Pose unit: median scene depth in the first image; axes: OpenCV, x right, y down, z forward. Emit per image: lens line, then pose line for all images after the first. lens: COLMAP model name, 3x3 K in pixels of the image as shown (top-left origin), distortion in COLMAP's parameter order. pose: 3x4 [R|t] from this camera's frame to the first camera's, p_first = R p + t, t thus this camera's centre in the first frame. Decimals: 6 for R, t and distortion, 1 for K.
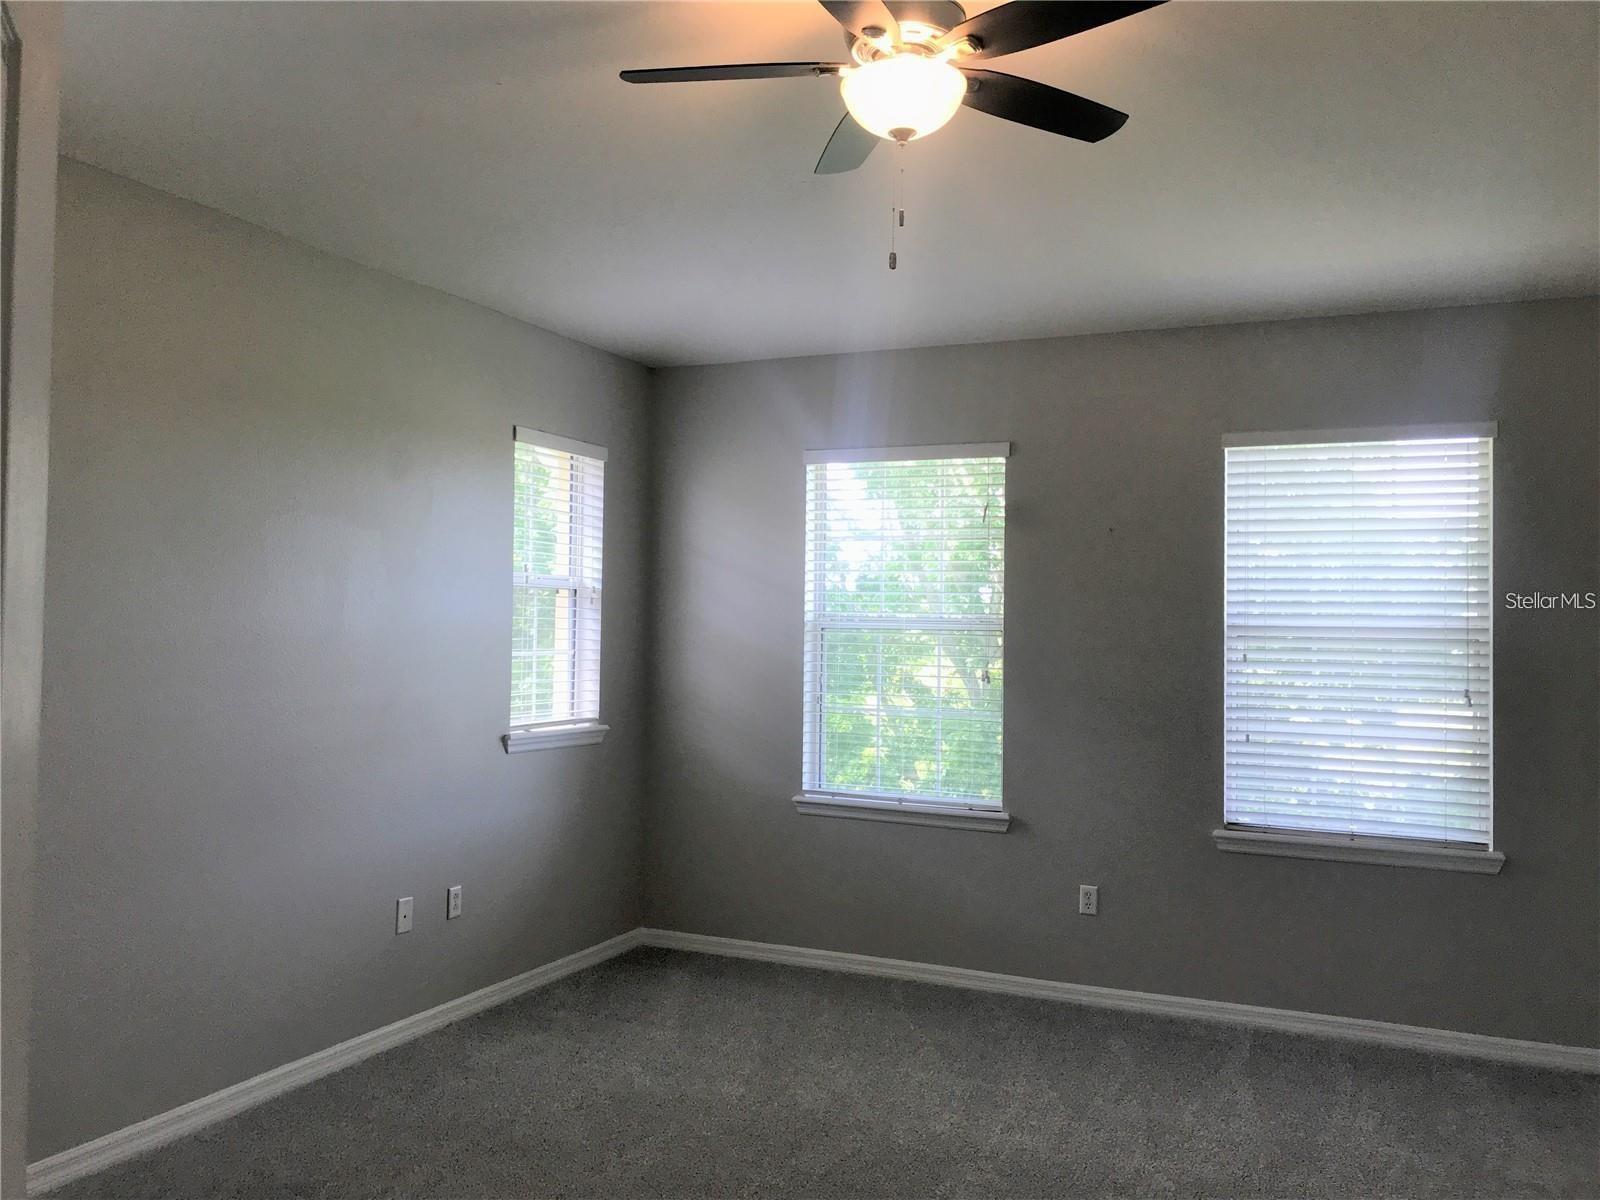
lens RADIAL K [[1303.0, 0, 786.7], [0, 1303.0, 605.0], [0, 0, 1]] dist [0.029533, -0.038944]
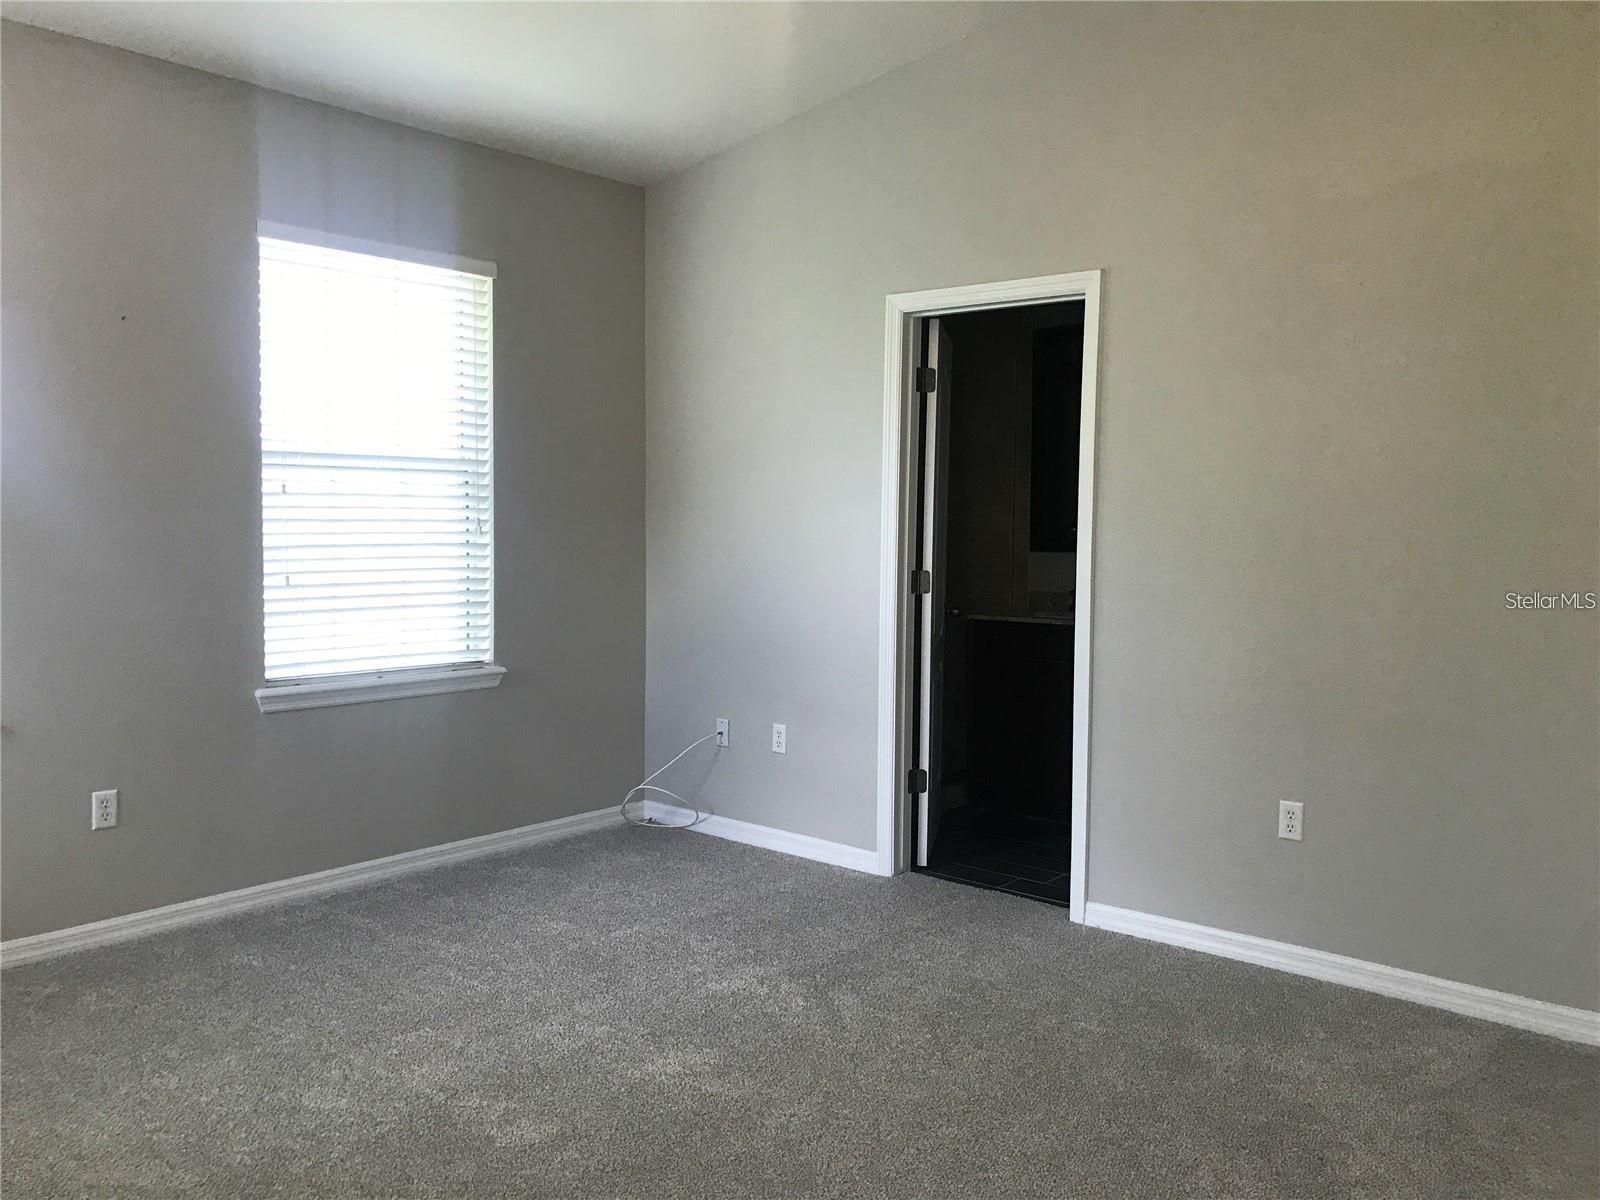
lens RADIAL K [[1303.0, 0, 791.7], [0, 1303.0, 597.8], [0, 0, 1]] dist [0.029533, -0.038944]
pose [[0.313073, -0.077089, 0.946595, -0.375784], [-0.013674, 0.996231, 0.085653, 0.033695], [-0.949631, -0.039759, 0.310839, 0.409082]]
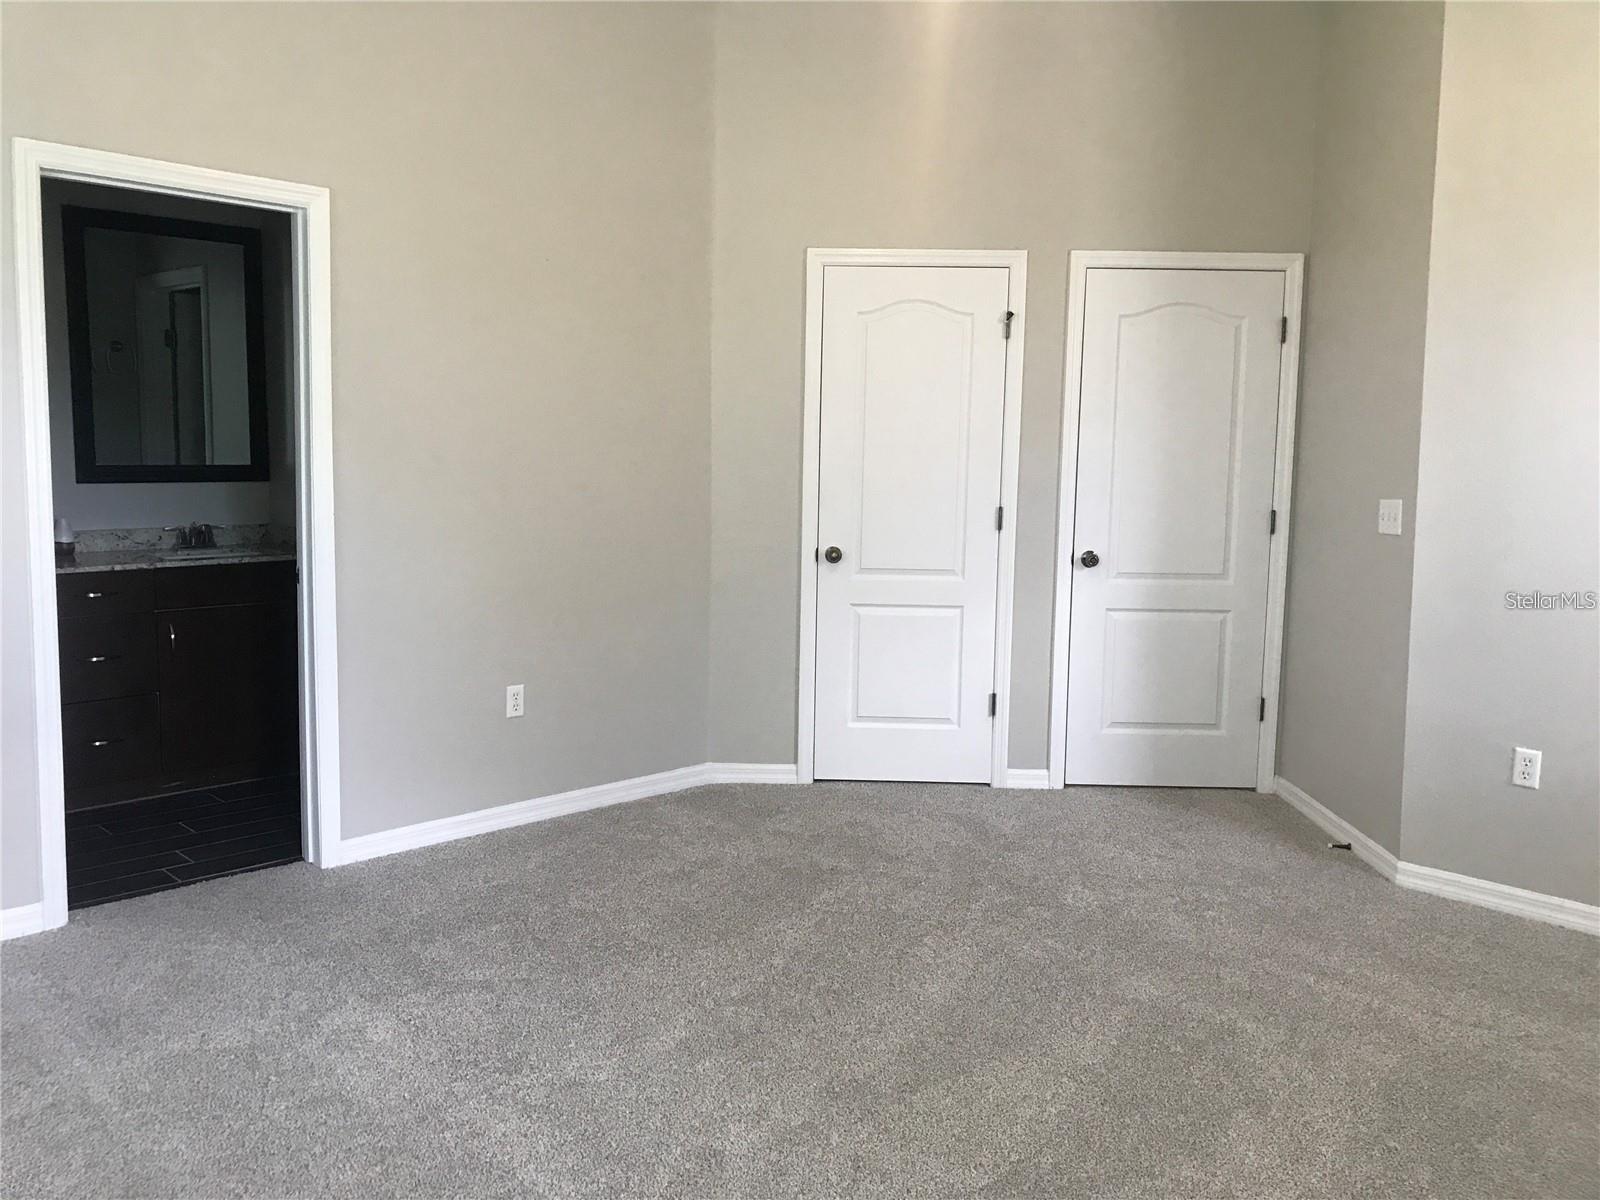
lens RADIAL K [[1303.0, 0, 798.1], [0, 1303.0, 584.6], [0, 0, 1]] dist [0.029533, -0.038944]
pose [[-0.916742, -0.076427, 0.392100, -0.111402], [-0.038222, 0.993806, 0.104345, 0.039937], [-0.397646, 0.080671, -0.913986, 1.104677]]
